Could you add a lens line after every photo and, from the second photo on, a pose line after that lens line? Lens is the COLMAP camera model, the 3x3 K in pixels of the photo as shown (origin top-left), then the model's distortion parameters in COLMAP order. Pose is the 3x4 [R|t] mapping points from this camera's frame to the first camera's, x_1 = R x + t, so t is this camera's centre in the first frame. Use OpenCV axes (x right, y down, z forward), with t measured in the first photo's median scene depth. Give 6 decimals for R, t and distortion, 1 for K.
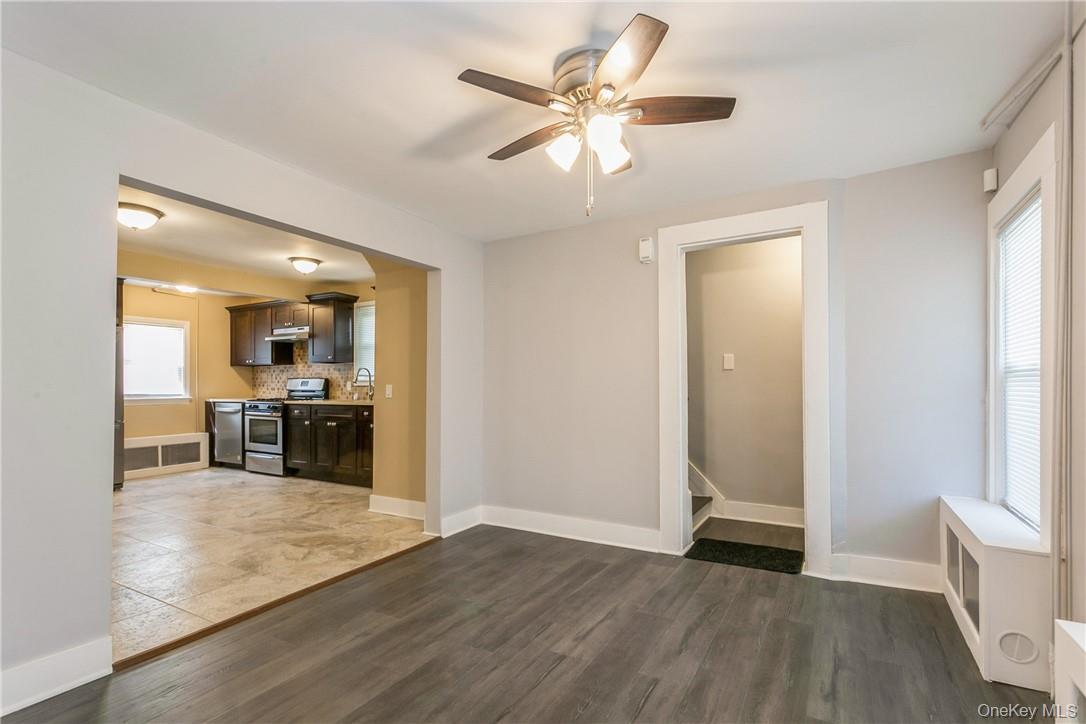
lens RADIAL K [[519.1, 0, 544.4], [0, 519.1, 379.6], [0, 0, 1]] dist [0.004446, 0.000635]
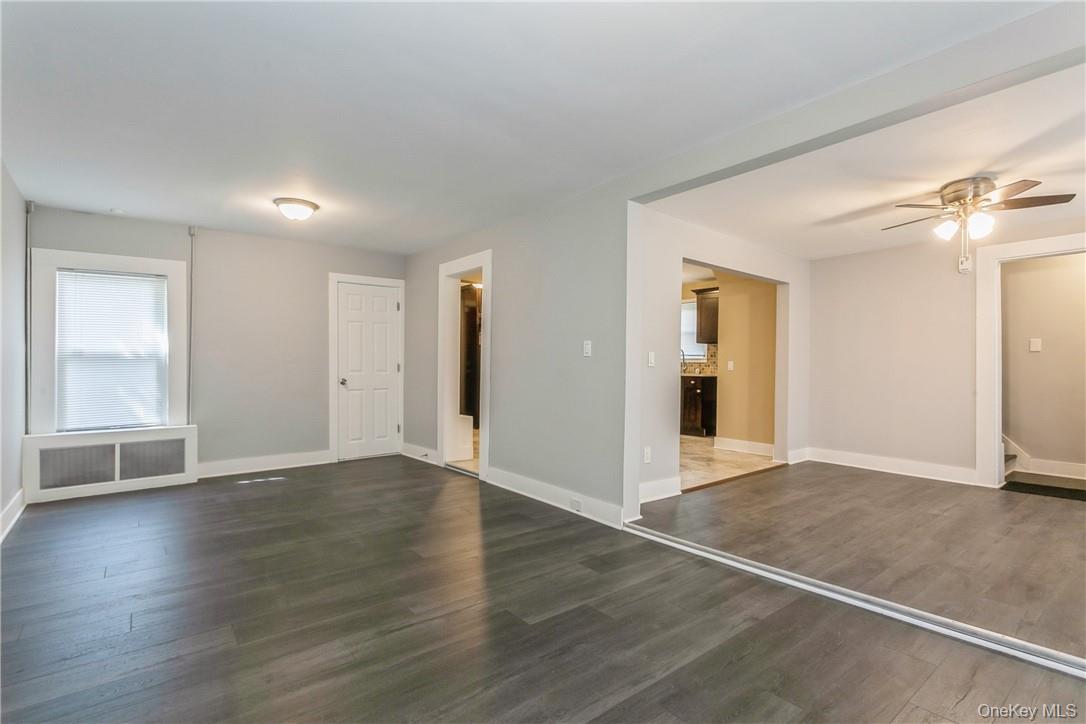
lens RADIAL K [[511.7, 0, 543.0], [0, 511.7, 362.0], [0, 0, 1]] dist [0.010430, 0.000227]
pose [[0.934999, 0.011487, -0.354464, -0.205138], [-0.009943, 0.999931, 0.006178, 0.005922], [0.354510, -0.002252, 0.935049, -0.377784]]
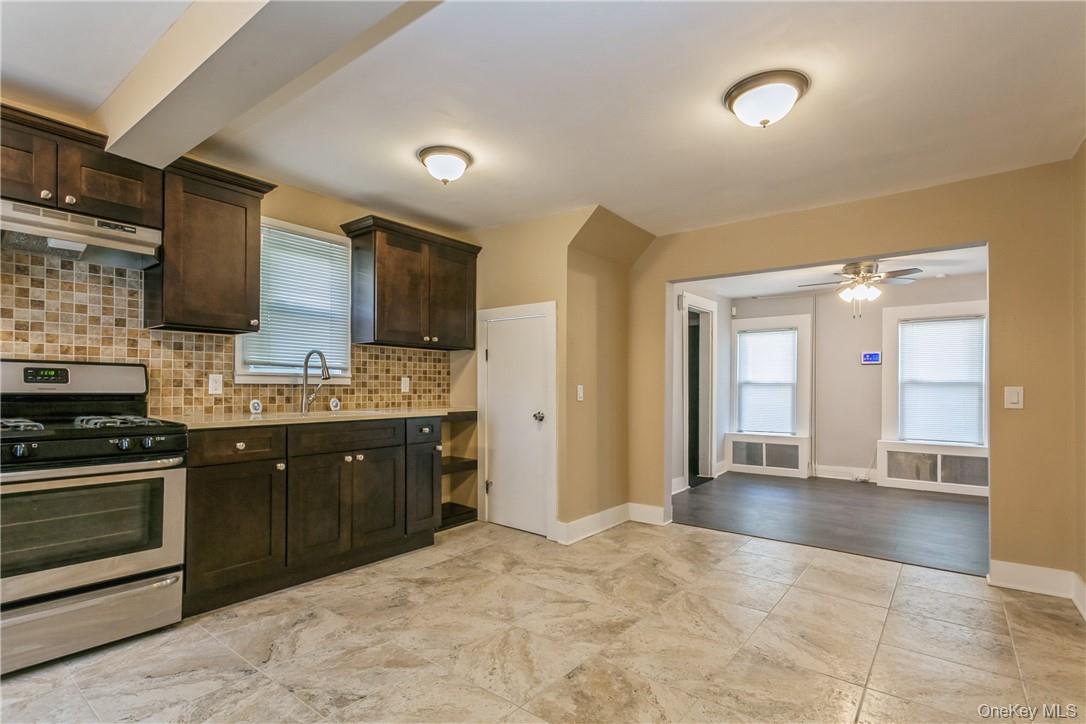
lens RADIAL K [[526.4, 0, 540.7], [0, 526.4, 382.1], [0, 0, 1]] dist [0.013223, -0.000035]
pose [[0.143135, 0.012541, 0.989624, -0.838987], [-0.018749, 0.999775, -0.009957, 0.010247], [-0.989526, -0.017129, 0.143338, 0.683538]]
